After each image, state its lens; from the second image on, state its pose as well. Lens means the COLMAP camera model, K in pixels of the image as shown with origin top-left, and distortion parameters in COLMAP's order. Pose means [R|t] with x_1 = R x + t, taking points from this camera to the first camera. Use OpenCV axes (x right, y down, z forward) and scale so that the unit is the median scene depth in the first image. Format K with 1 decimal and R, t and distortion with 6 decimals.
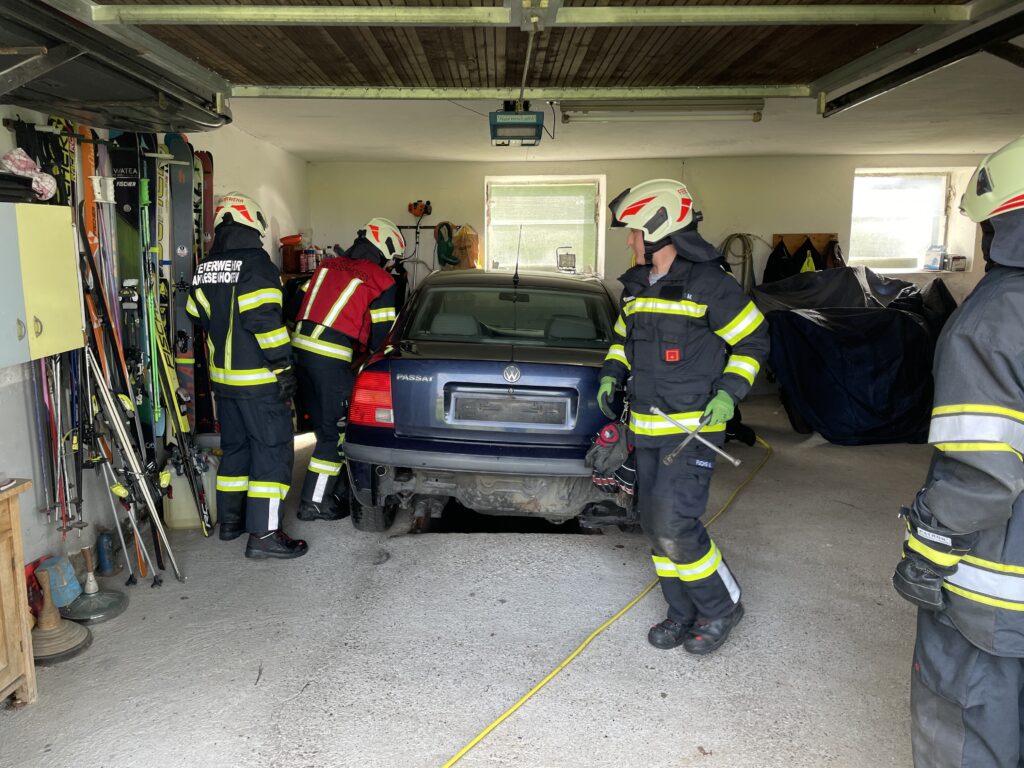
lens RADIAL K [[775.7, 0, 502.3], [0, 775.7, 383.8], [0, 0, 1]] dist [0.079710, -0.098183]
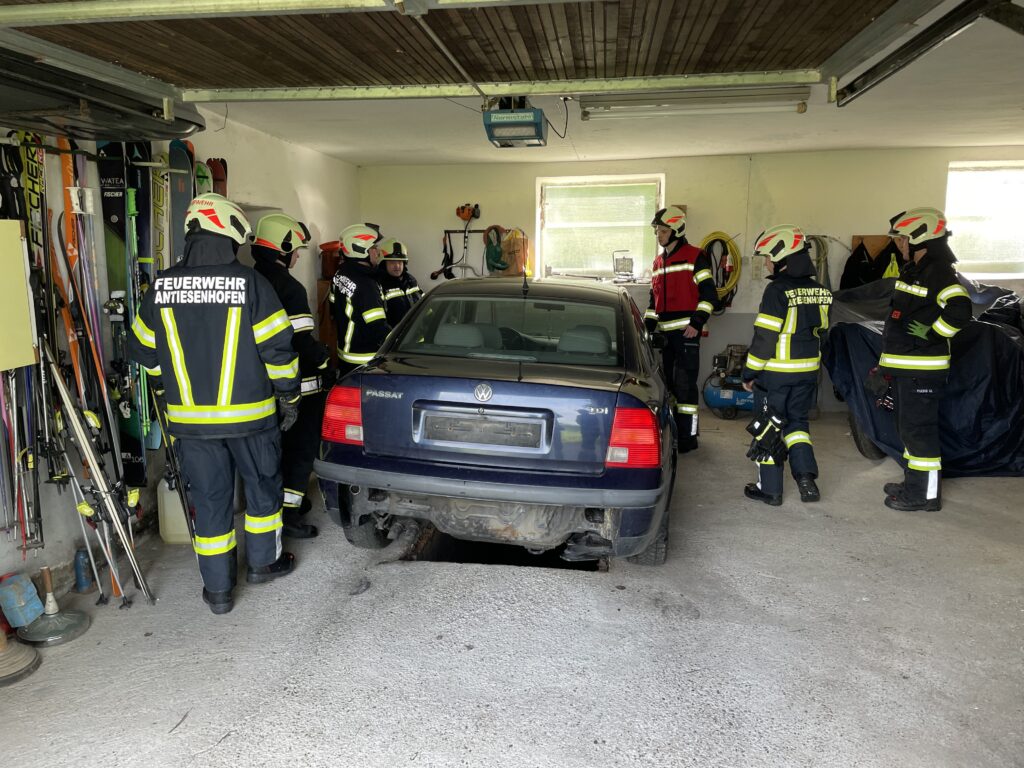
lens RADIAL K [[775.7, 0, 502.4], [0, 775.7, 384.2], [0, 0, 1]] dist [0.079710, -0.098183]
pose [[0.990969, 0.018913, -0.132751, 0.128209], [-0.018728, 0.999821, 0.002640, -0.026365], [0.132777, -0.000130, 0.991146, 0.084034]]
